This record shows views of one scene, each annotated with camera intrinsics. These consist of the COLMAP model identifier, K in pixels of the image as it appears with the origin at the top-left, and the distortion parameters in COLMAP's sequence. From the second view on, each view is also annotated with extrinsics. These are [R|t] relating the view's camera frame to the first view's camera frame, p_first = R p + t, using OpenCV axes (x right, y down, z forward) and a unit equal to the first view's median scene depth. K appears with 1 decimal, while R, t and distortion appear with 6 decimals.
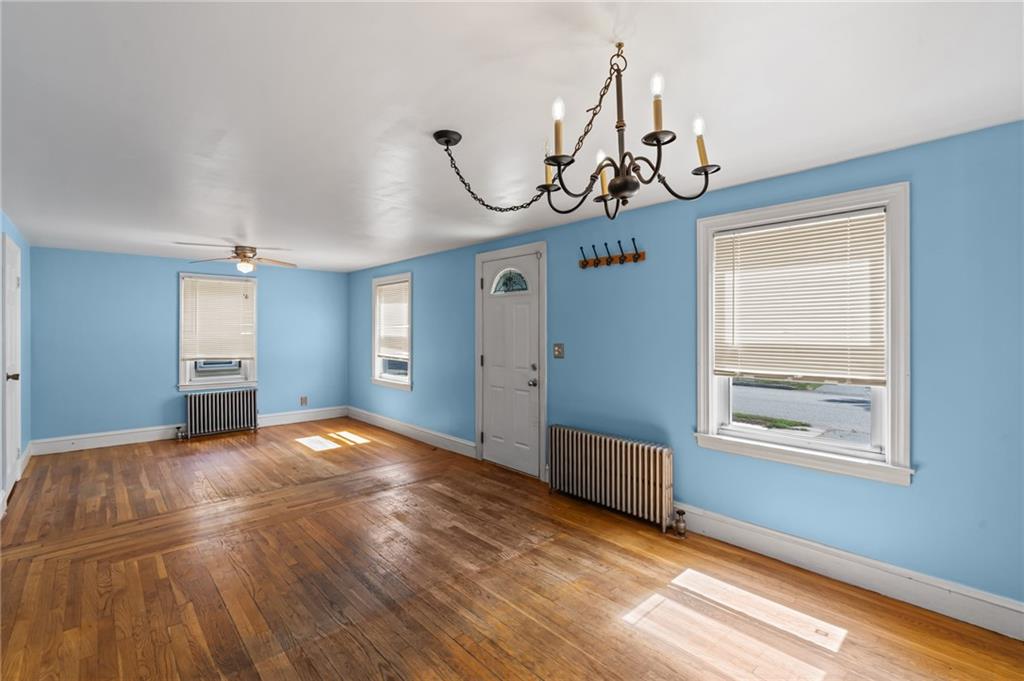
lens RADIAL K [[467.2, 0, 519.4], [0, 467.2, 336.1], [0, 0, 1]] dist [-0.010960, 0.002228]
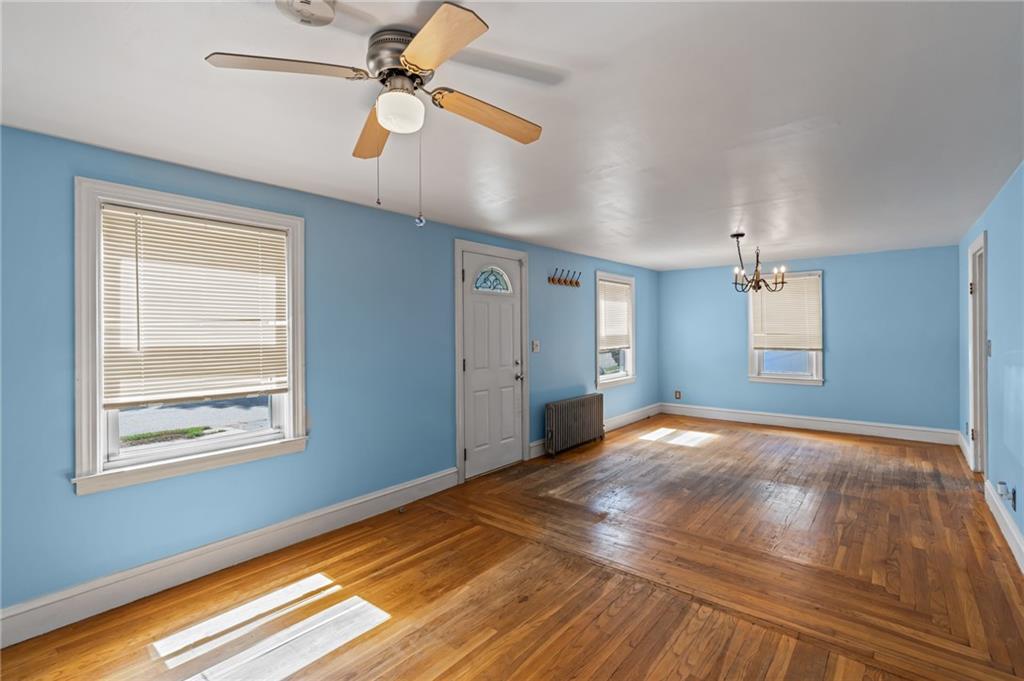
lens RADIAL K [[467.2, 0, 510.7], [0, 467.2, 330.7], [0, 0, 1]] dist [-0.010960, 0.002228]
pose [[-0.132606, 0.000009, 0.991169, -1.062554], [0.019251, 0.999811, 0.002567, -0.012634], [-0.990982, 0.019422, -0.132581, 1.159336]]
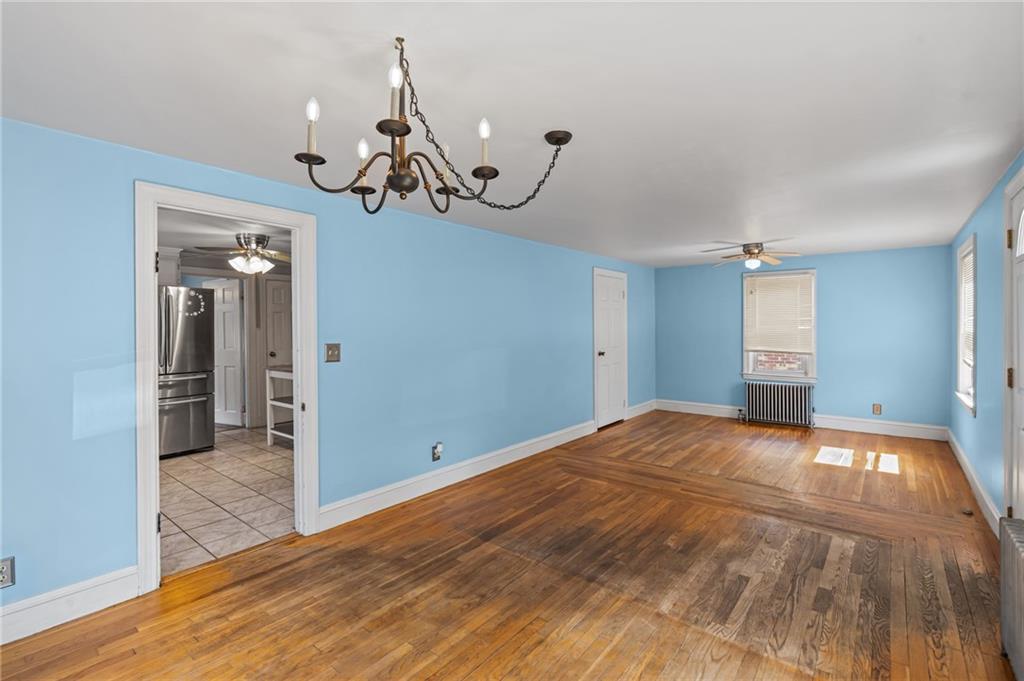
lens RADIAL K [[467.2, 0, 508.5], [0, 467.2, 333.9], [0, 0, 1]] dist [-0.010960, 0.002228]
pose [[0.137878, 0.016985, -0.990304, 0.427719], [-0.006612, 0.999846, 0.016228, -0.006022], [0.990427, 0.004310, 0.137969, 0.375920]]
